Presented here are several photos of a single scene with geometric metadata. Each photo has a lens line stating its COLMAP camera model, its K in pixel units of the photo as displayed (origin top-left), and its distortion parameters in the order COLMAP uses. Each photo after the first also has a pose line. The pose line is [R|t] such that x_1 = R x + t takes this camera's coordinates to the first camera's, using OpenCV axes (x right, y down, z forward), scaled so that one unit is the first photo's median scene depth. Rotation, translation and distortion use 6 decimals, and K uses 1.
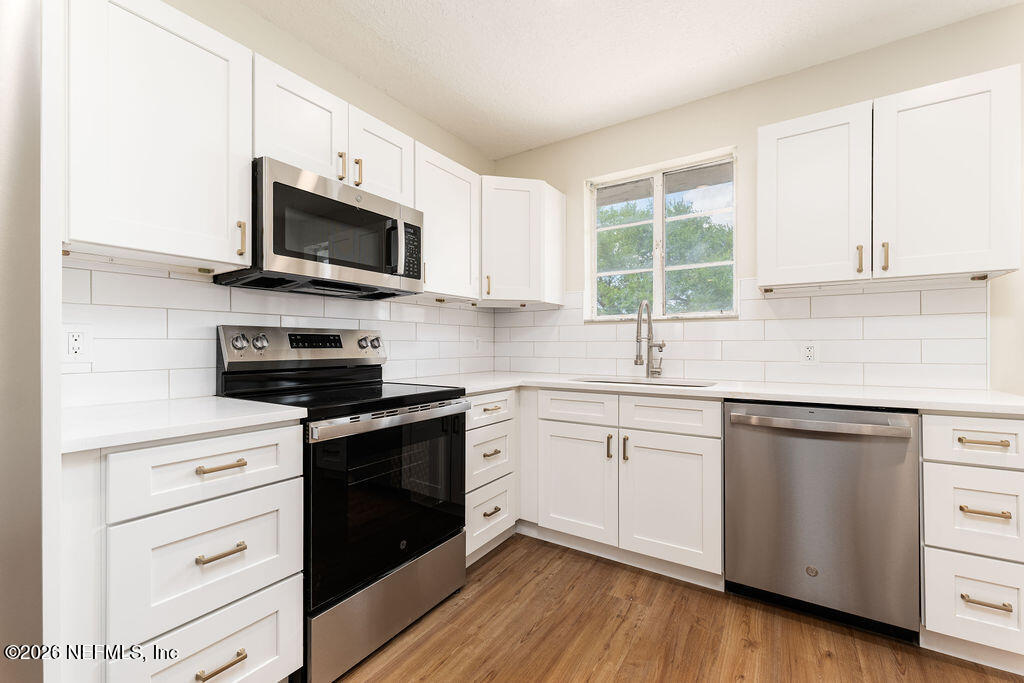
lens RADIAL K [[424.6, 0, 512.0], [0, 424.6, 341.5], [0, 0, 1]] dist [0.003108, 0.000209]
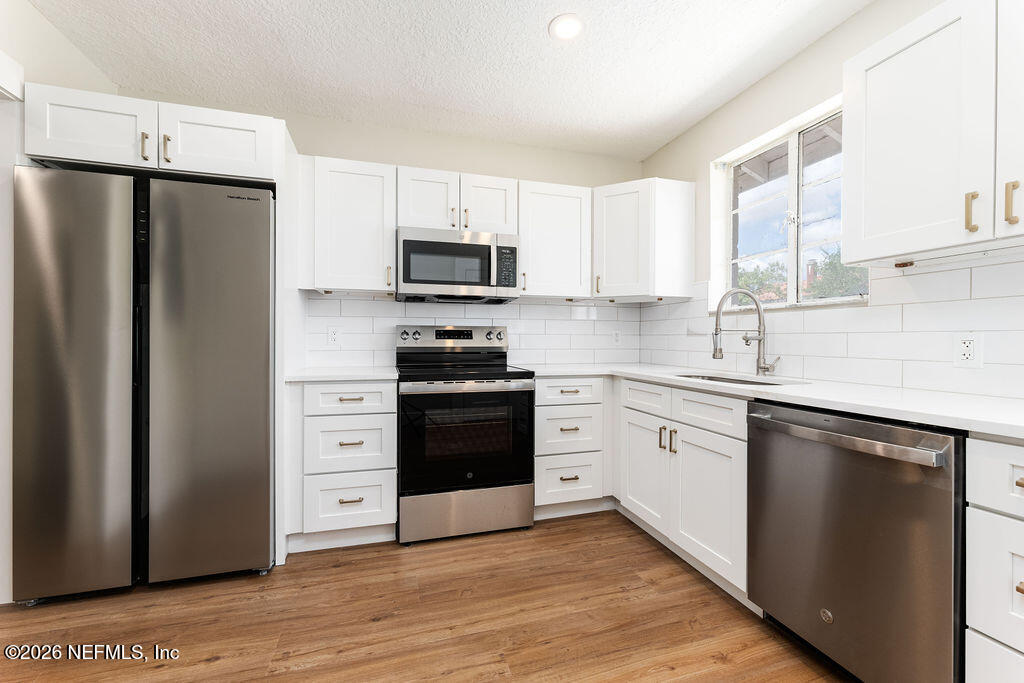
lens RADIAL K [[417.9, 0, 509.8], [0, 417.9, 337.2], [0, 0, 1]] dist [0.000236, -0.000002]
pose [[0.764404, 0.001235, -0.644736, 0.629568], [0.001309, 0.999993, 0.003467, 0.003754], [0.644736, -0.003494, 0.764397, 0.003937]]
